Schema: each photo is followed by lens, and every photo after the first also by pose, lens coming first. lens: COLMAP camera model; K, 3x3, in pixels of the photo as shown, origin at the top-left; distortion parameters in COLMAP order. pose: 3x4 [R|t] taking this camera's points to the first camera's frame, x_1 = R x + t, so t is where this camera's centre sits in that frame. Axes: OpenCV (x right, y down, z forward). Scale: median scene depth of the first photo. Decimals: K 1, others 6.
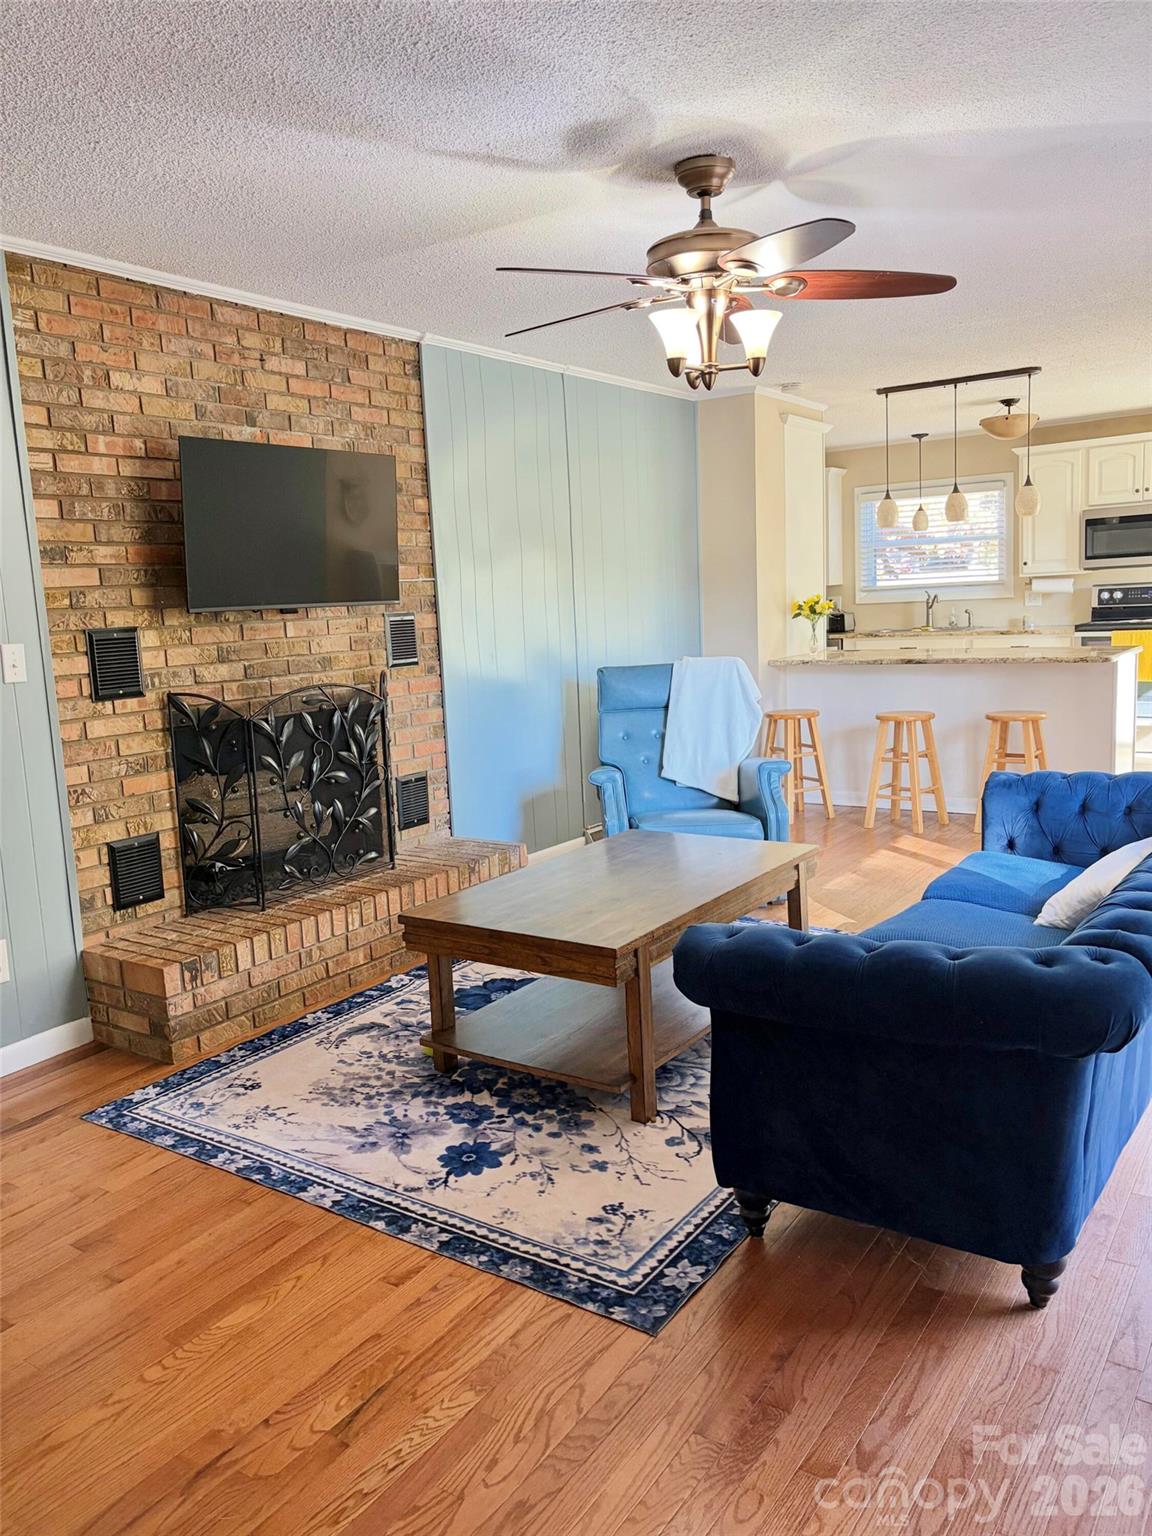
lens RADIAL K [[1157.3, 0, 572.7], [0, 1157.3, 757.4], [0, 0, 1]] dist [0.042876, -0.036073]
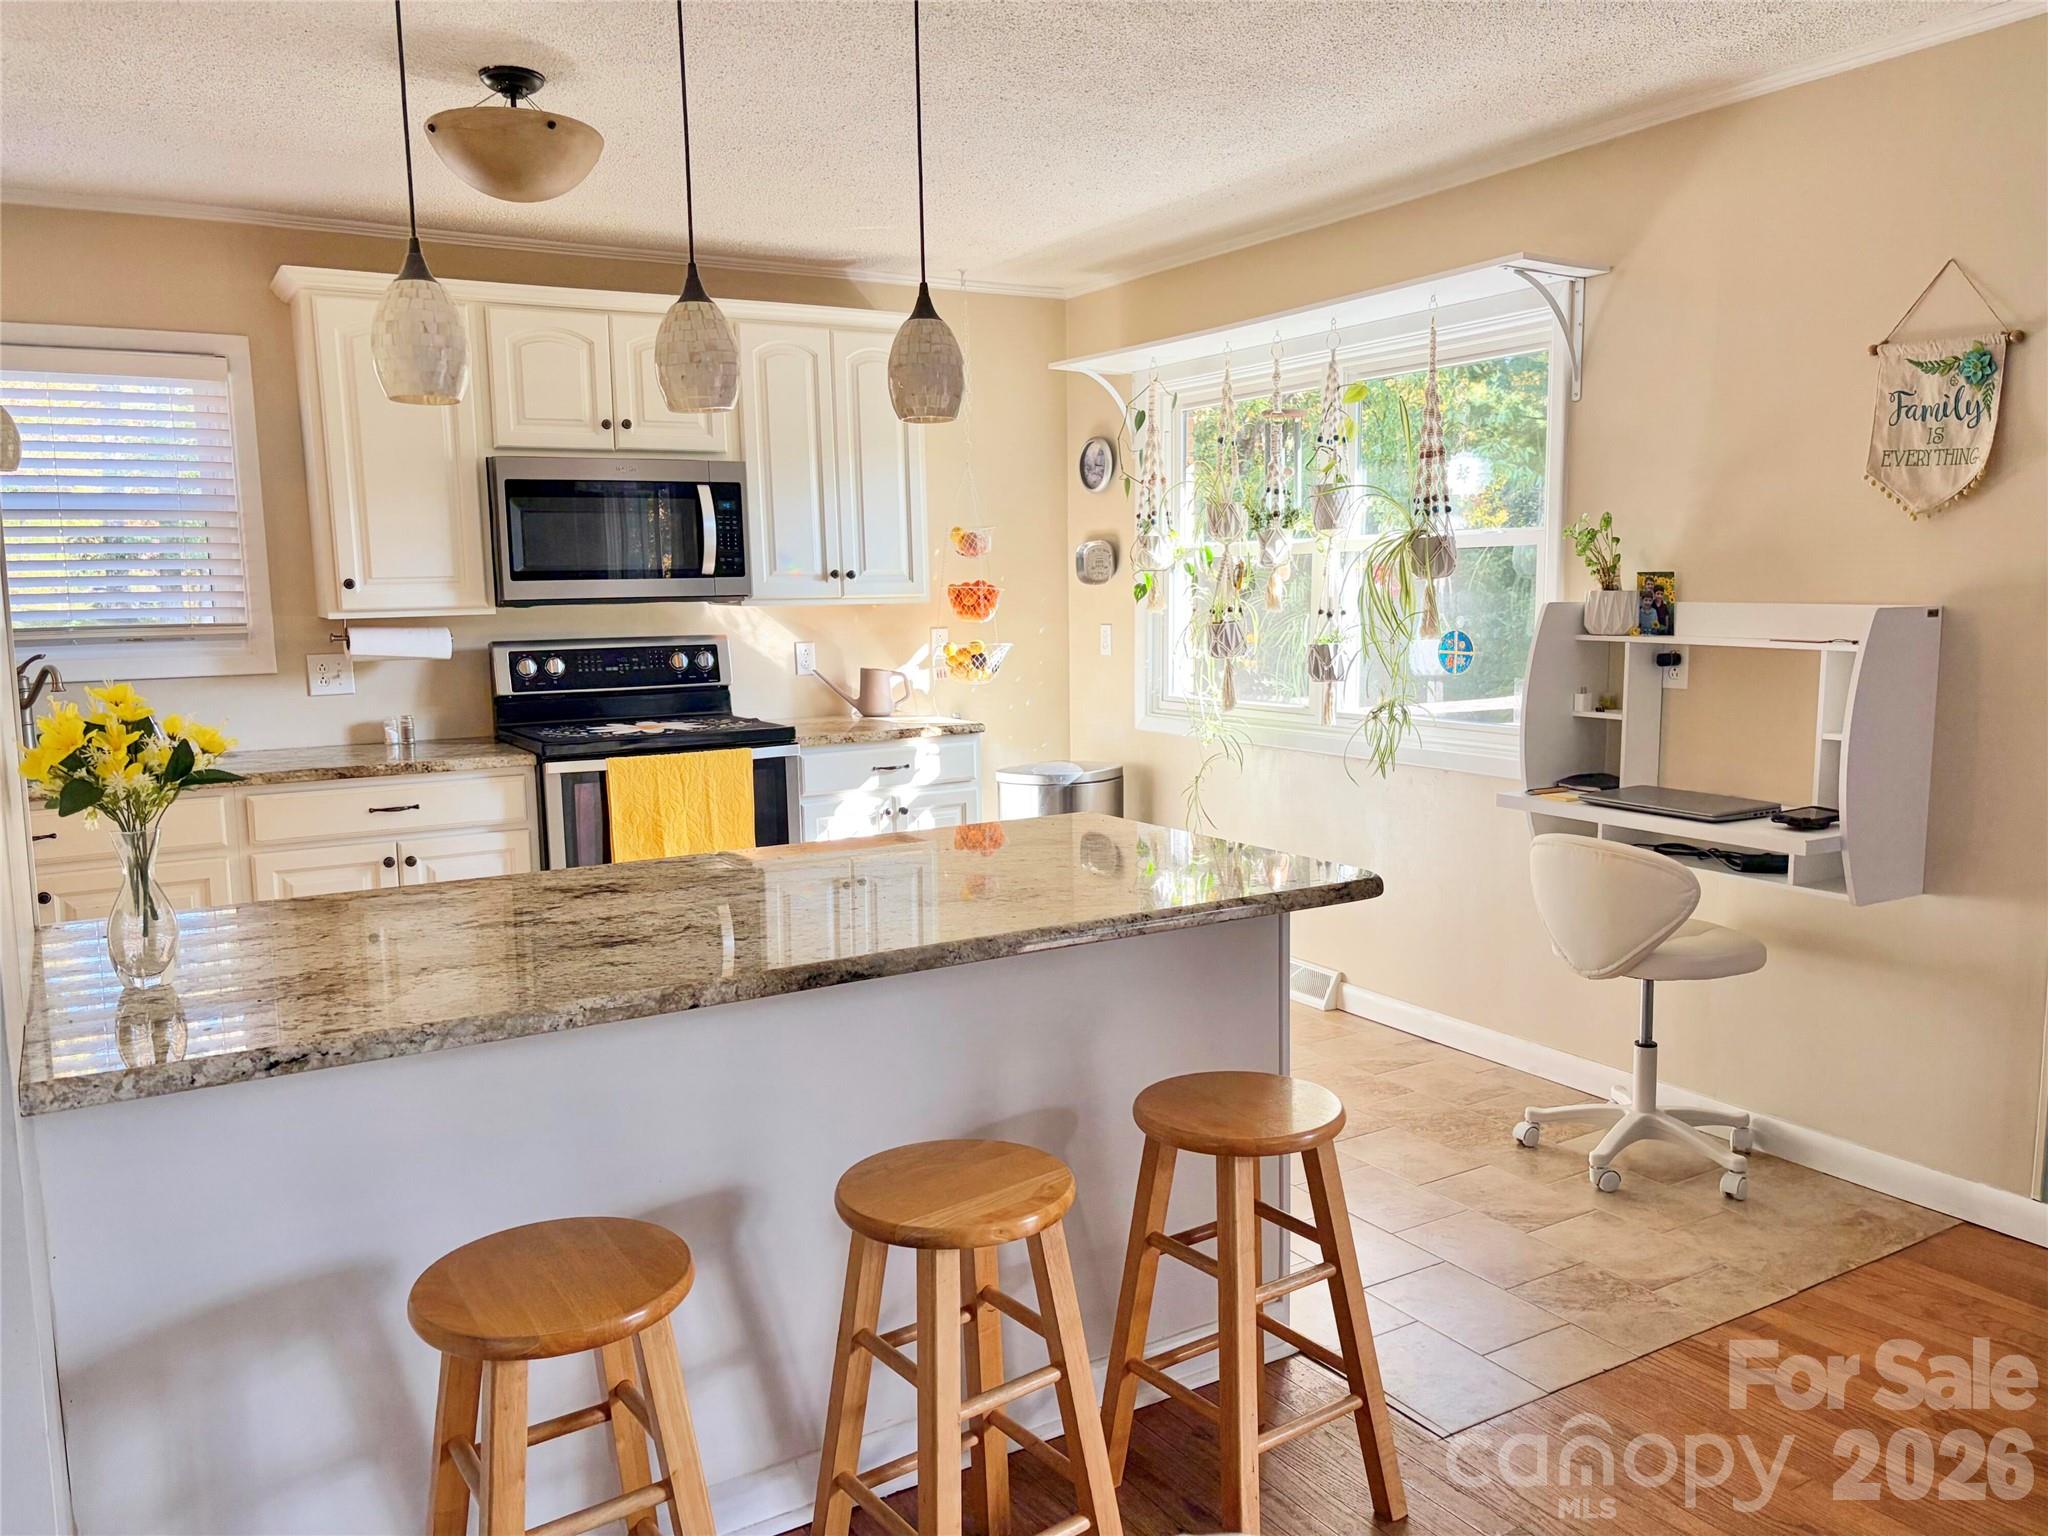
lens RADIAL K [[1543.1, 0, 1031.1], [0, 1543.1, 782.1], [0, 0, 1]] dist [0.042876, -0.036073]
pose [[0.424013, -0.080491, 0.902072, 0.063827], [0.127917, 0.991380, 0.028334, -0.210610], [-0.896577, 0.103376, 0.430654, 1.398249]]
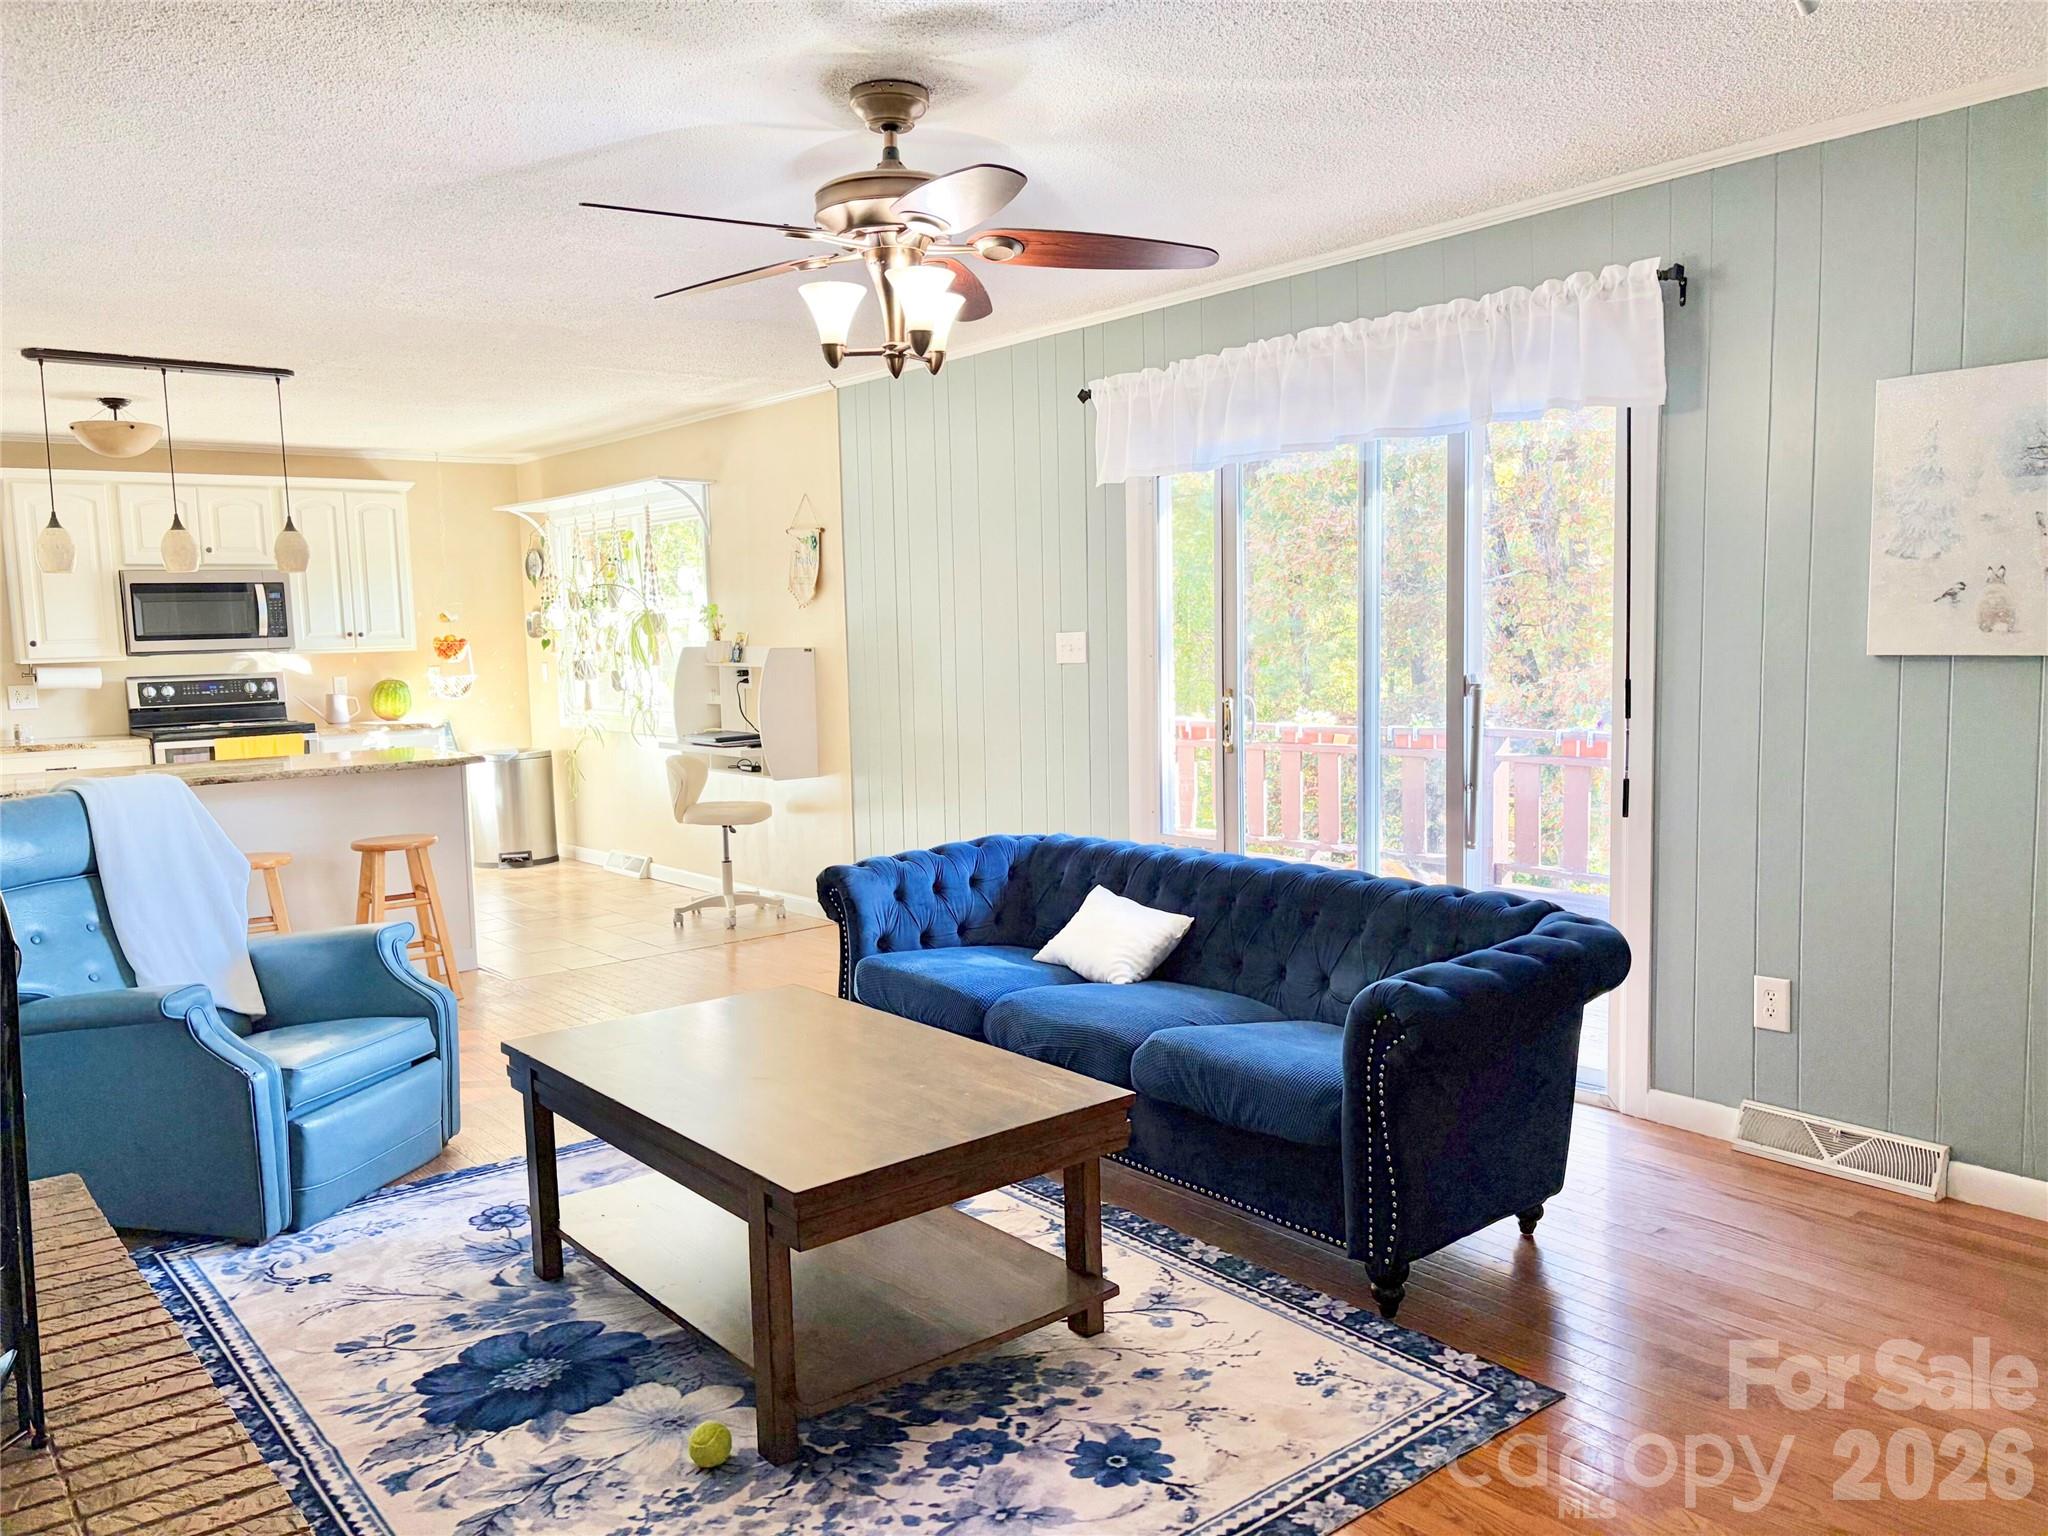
lens RADIAL K [[1543.1, 0, 1024.7], [0, 1543.1, 768.5], [0, 0, 1]] dist [0.042876, -0.036073]
pose [[0.289148, -0.051177, 0.955915, -0.682172], [0.151186, 0.988479, 0.007190, -0.046124], [-0.945271, 0.142442, 0.293554, 0.533455]]
